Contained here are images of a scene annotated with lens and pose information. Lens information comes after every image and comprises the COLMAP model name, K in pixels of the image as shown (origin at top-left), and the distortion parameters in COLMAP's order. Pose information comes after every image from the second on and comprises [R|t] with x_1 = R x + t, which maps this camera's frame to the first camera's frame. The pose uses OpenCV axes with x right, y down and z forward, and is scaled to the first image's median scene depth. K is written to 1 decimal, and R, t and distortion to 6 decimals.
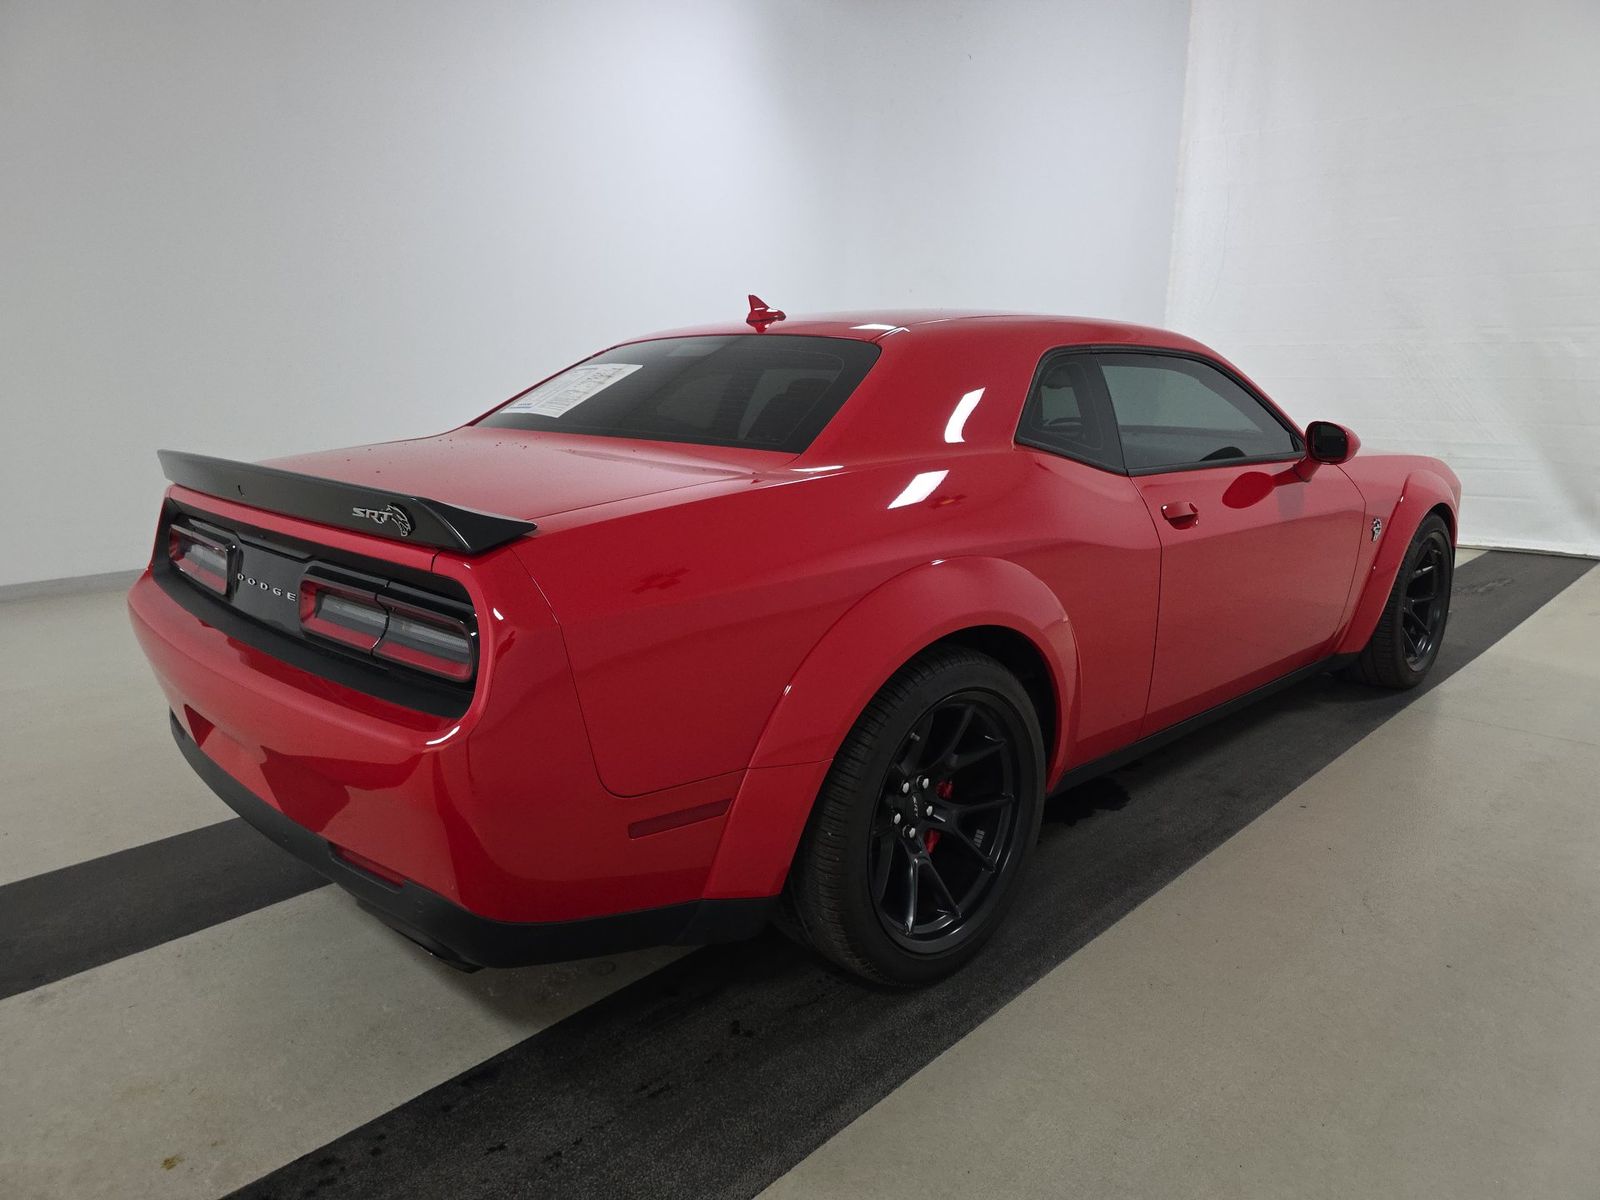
lens RADIAL K [[1045.7, 0, 797.7], [0, 1045.7, 600.1], [0, 0, 1]] dist [0.003810, -0.004492]
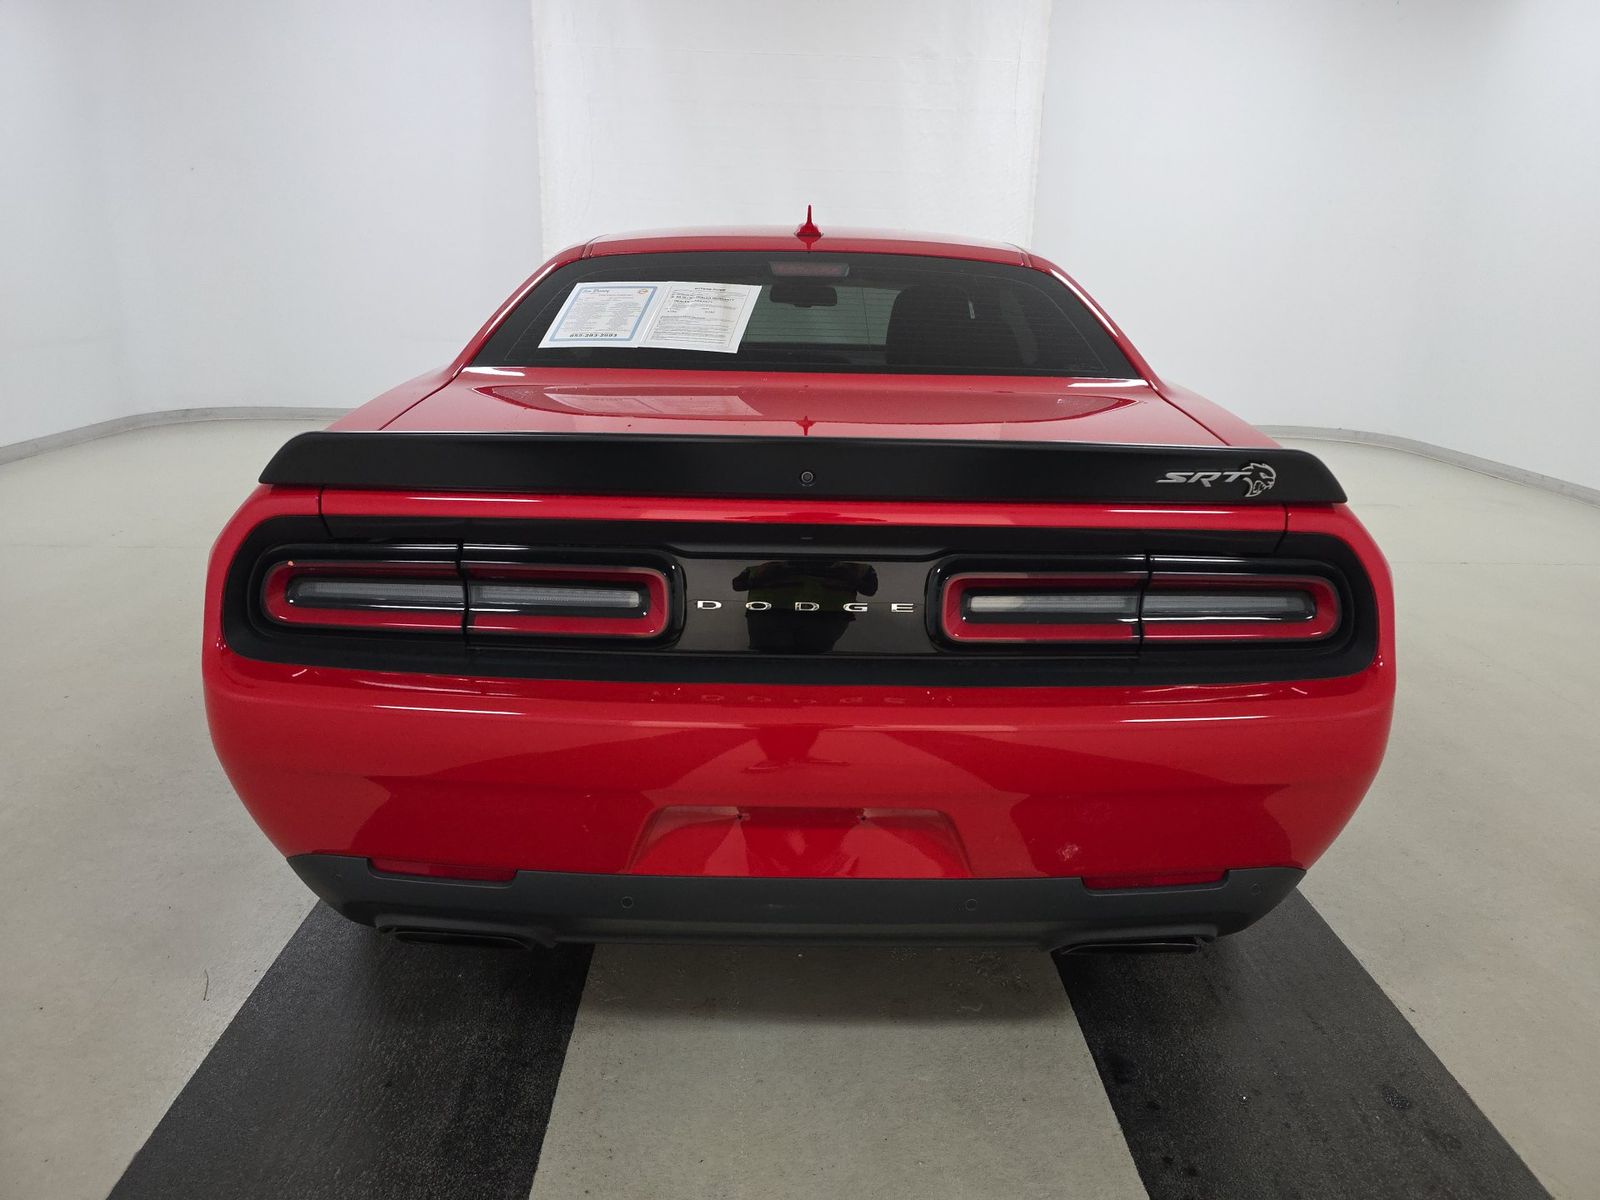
lens RADIAL K [[1045.7, 0, 808.0], [0, 1045.7, 598.0], [0, 0, 1]] dist [0.003810, -0.004492]
pose [[0.699089, -0.186200, 0.690365, -0.753219], [0.125732, 0.982467, 0.137662, -0.088959], [-0.703893, -0.009437, 0.710243, 0.373523]]
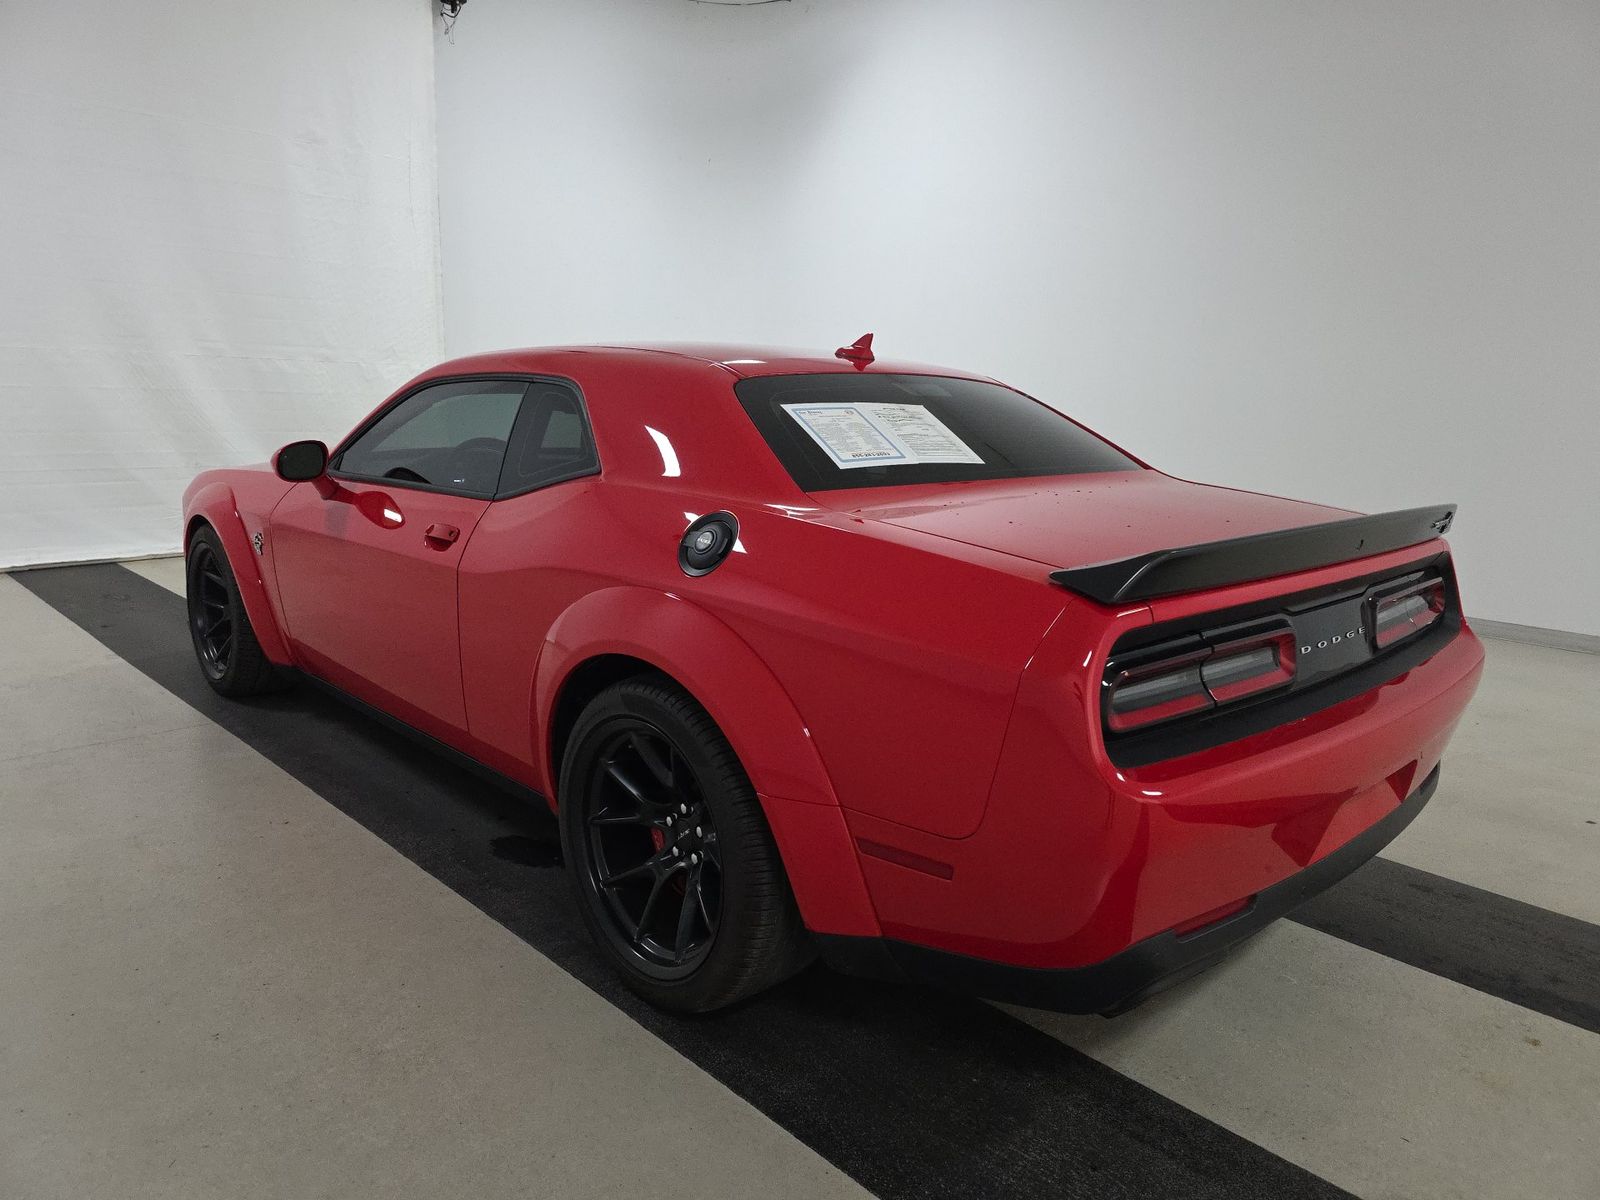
lens RADIAL K [[1045.7, 0, 806.1], [0, 1045.7, 597.6], [0, 0, 1]] dist [0.003810, -0.004492]
pose [[0.046859, -0.186452, 0.981346, -1.137984], [0.184403, 0.967154, 0.174951, -0.242573], [-0.981733, 0.172765, 0.079702, 1.061131]]
